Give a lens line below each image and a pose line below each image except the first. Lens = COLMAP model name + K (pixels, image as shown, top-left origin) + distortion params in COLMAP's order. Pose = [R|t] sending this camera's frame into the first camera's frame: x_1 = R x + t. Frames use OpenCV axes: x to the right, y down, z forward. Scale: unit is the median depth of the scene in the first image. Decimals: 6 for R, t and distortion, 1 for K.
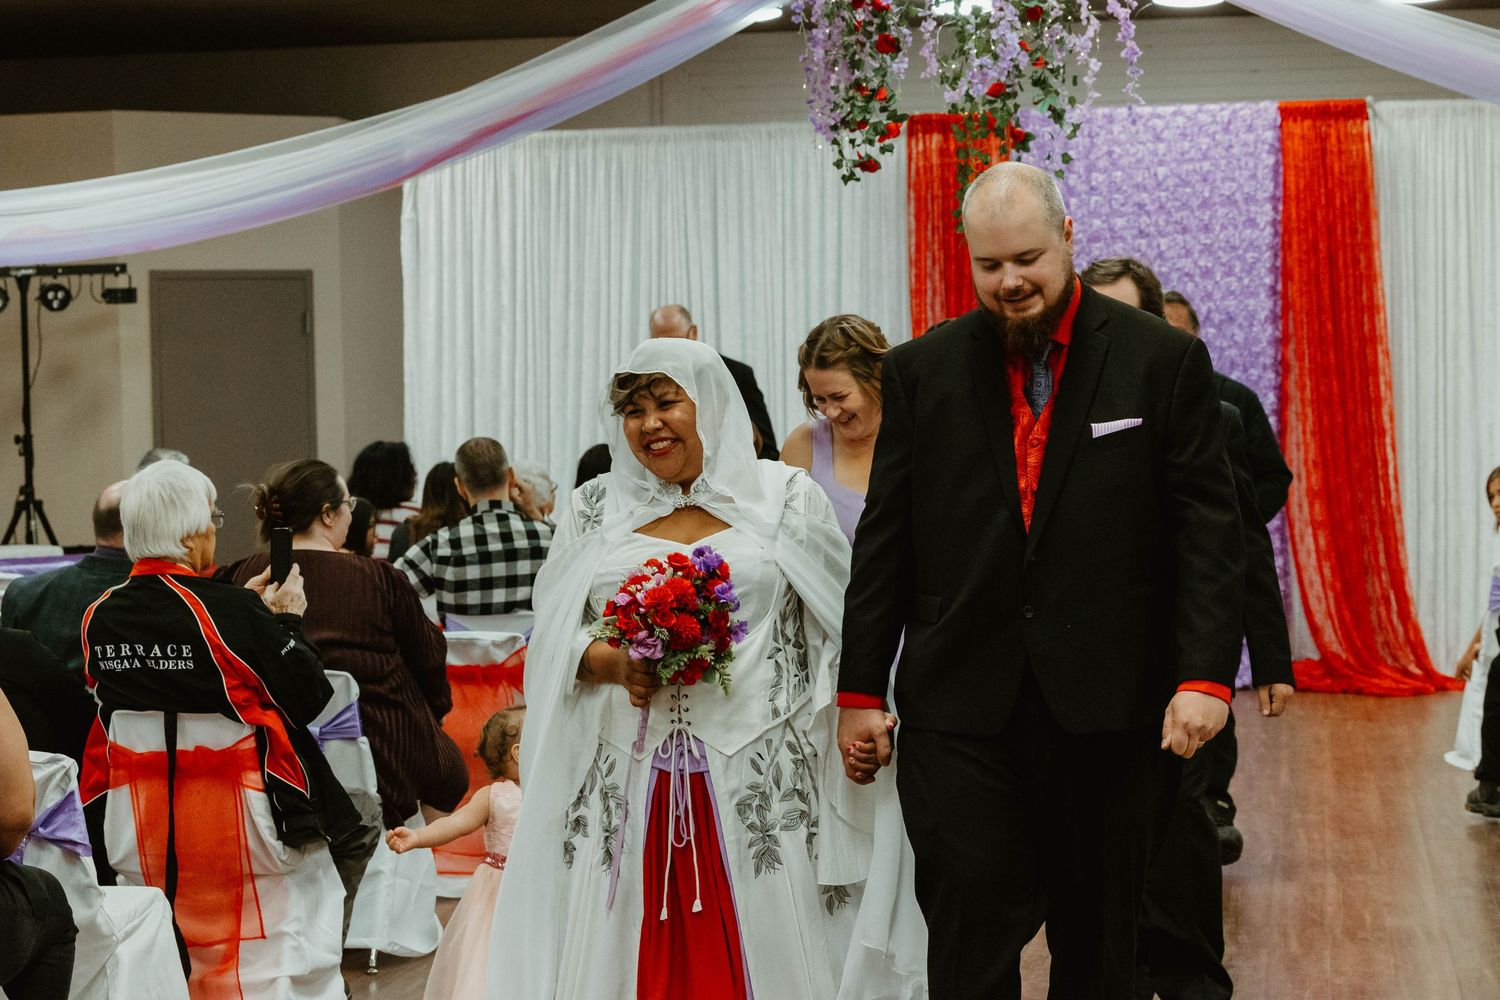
lens RADIAL K [[4277.1, 0, 748.9], [0, 4277.1, 498.8], [0, 0, 1]] dist [-0.038016, 0.000000]
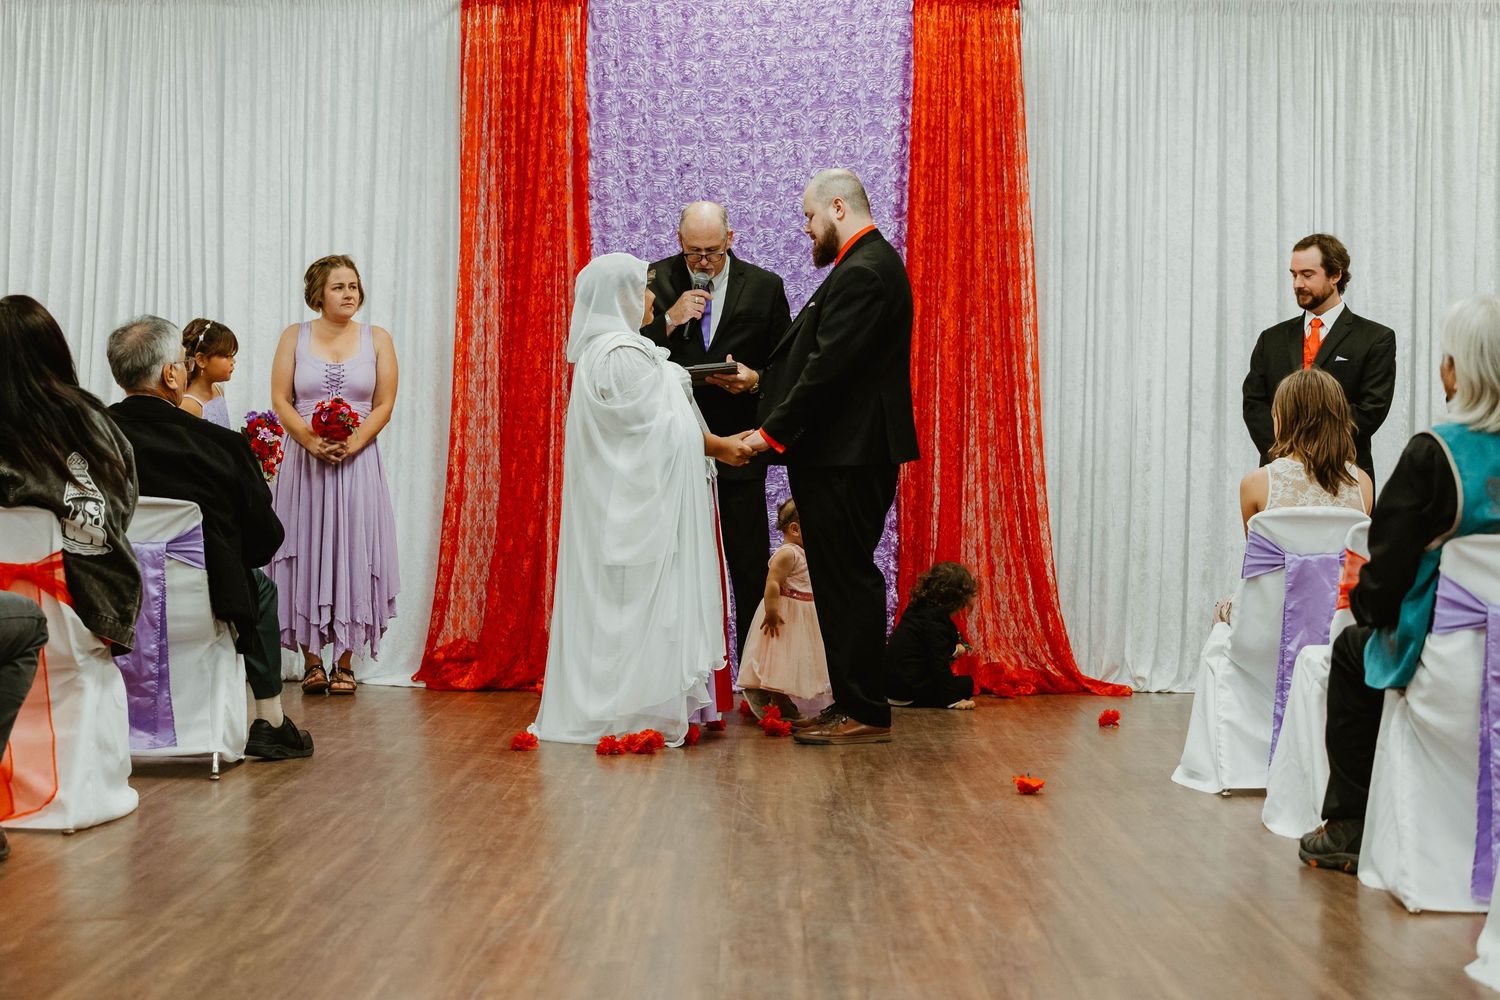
lens RADIAL K [[2641.4, 0, 696.7], [0, 2641.4, 524.3], [0, 0, 1]] dist [-0.015675, 0.000000]
pose [[0.988314, 0.028301, 0.149785, 0.008669], [-0.022796, 0.999005, -0.038344, 0.032733], [-0.150721, 0.034481, 0.987975, 0.500078]]
